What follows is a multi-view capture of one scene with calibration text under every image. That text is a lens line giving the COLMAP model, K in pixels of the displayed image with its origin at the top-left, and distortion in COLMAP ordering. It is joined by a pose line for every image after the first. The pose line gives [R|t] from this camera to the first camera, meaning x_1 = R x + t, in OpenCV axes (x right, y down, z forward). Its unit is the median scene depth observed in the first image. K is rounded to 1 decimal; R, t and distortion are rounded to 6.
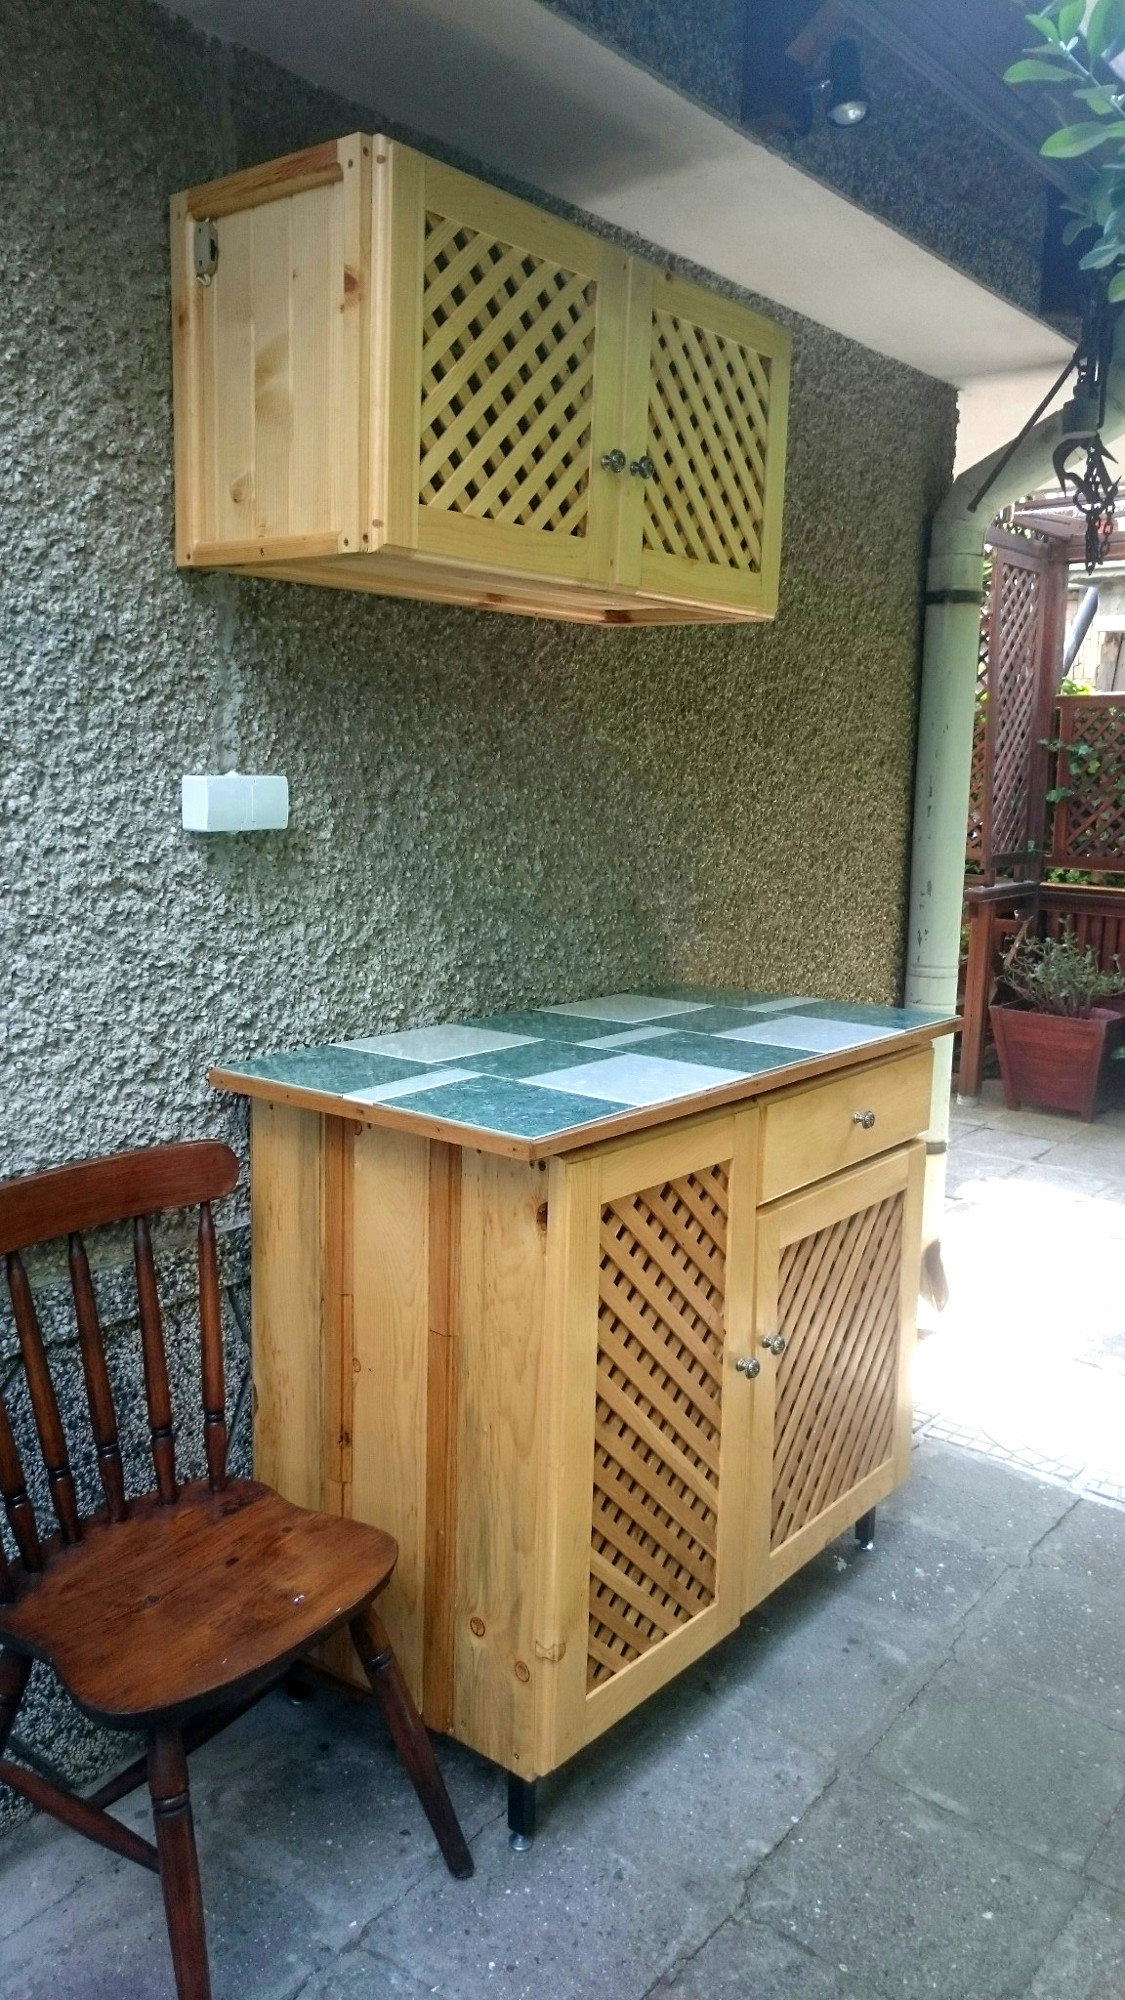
lens RADIAL K [[1491.8, 0, 562.5], [0, 1491.8, 1000.0], [0, 0, 1]] dist [0.010790, 0.002508]
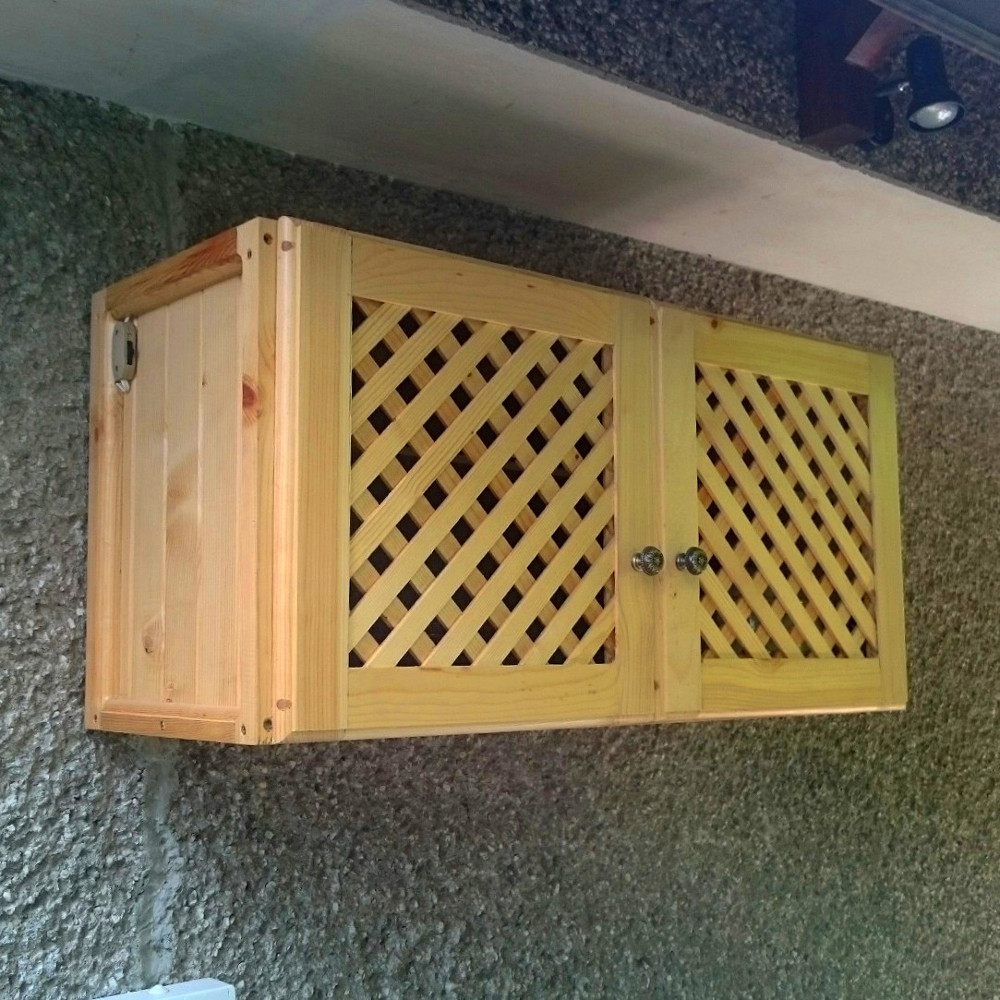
lens RADIAL K [[1510.1, 0, 485.7], [0, 1510.1, 531.3], [0, 0, 1]] dist [0.011105, 0.048736]
pose [[0.984318, -0.059971, -0.165895, 0.081102], [0.012685, 0.962066, -0.272521, -0.169273], [0.175945, 0.266143, 0.947740, 0.262318]]
